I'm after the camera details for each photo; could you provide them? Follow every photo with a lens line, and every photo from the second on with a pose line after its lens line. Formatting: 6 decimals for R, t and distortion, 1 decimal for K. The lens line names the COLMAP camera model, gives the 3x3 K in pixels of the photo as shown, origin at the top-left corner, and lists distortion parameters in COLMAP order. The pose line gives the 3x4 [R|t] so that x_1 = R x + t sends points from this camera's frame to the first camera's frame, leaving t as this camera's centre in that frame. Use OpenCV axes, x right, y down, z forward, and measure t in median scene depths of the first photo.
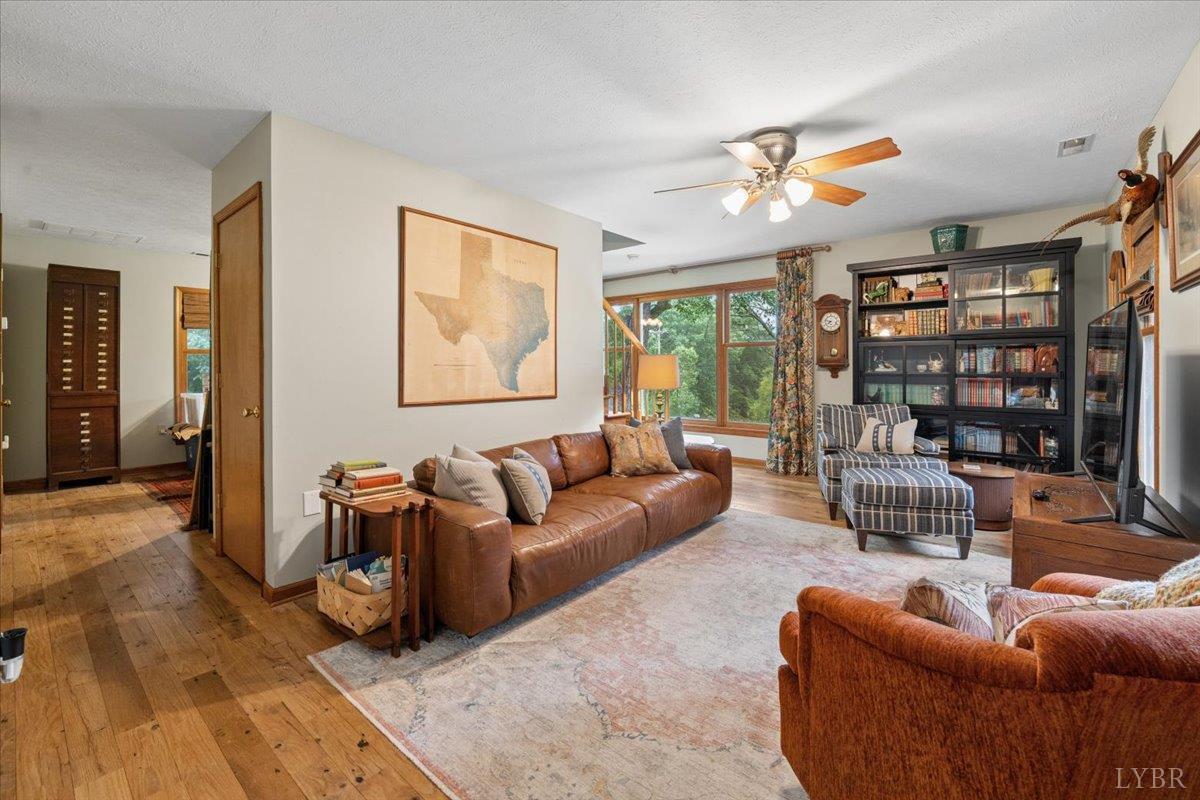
lens RADIAL K [[499.2, 0, 601.5], [0, 499.2, 367.1], [0, 0, 1]] dist [-0.001703, -0.000080]
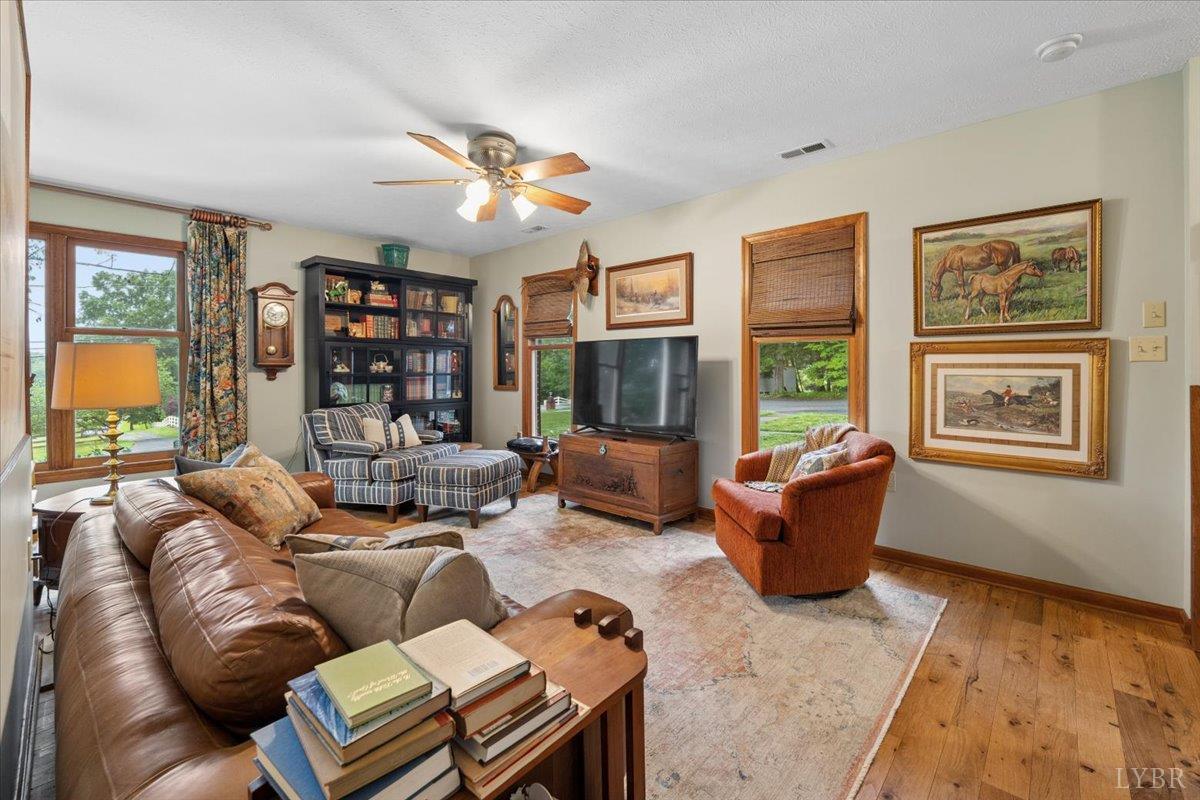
lens RADIAL K [[499.2, 0, 603.7], [0, 499.2, 372.2], [0, 0, 1]] dist [-0.001703, -0.000080]
pose [[0.052829, -0.006386, 0.998583, -0.413016], [0.001045, 0.999979, 0.006340, 0.003435], [-0.998603, 0.000708, 0.052835, 0.448060]]
